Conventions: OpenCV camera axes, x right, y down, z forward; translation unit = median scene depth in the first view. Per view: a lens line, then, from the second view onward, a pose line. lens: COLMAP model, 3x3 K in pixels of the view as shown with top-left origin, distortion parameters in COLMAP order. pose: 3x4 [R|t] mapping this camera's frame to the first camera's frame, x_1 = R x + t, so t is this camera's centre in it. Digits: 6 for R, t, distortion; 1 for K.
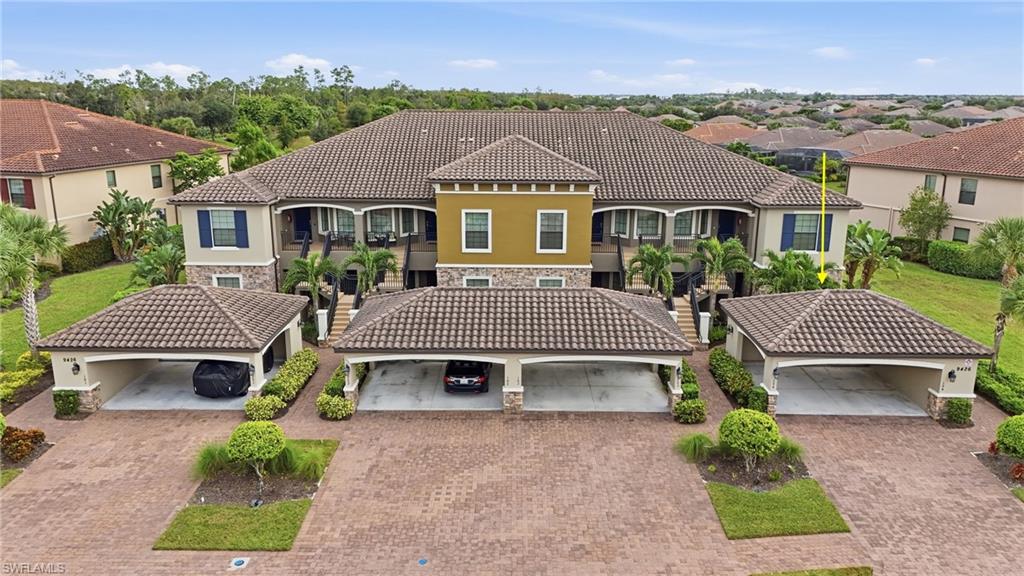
lens RADIAL K [[744.3, 0, 511.0], [0, 744.3, 272.5], [0, 0, 1]] dist [0.068999, -0.053386]
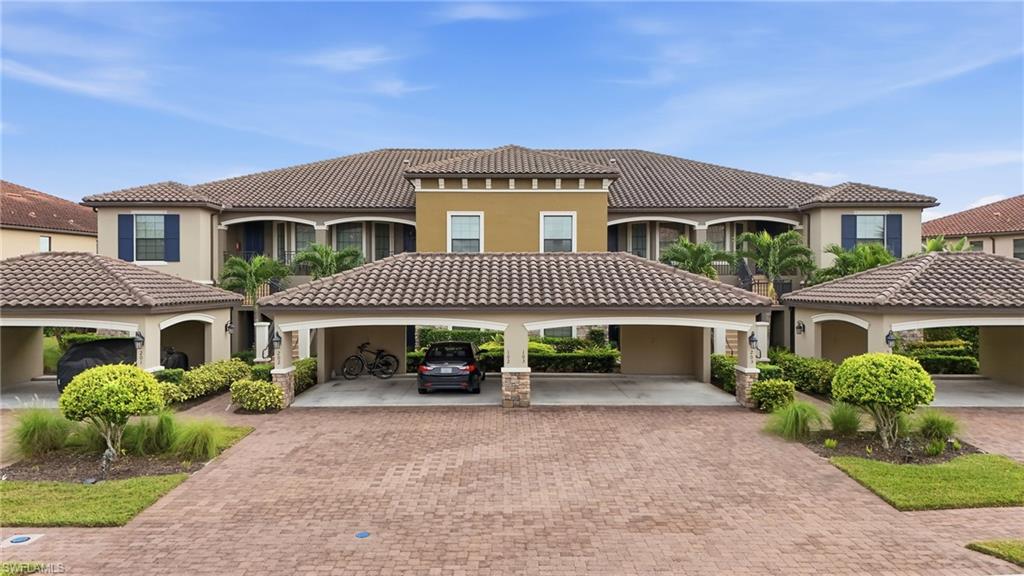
lens RADIAL K [[744.3, 0, 511.0], [0, 744.3, 272.5], [0, 0, 1]] dist [0.068999, -0.053386]
pose [[0.999875, -0.006542, 0.014378, -0.011586], [0.009830, 0.970185, -0.242168, 0.240802], [-0.012365, 0.242279, 0.970128, 0.304513]]
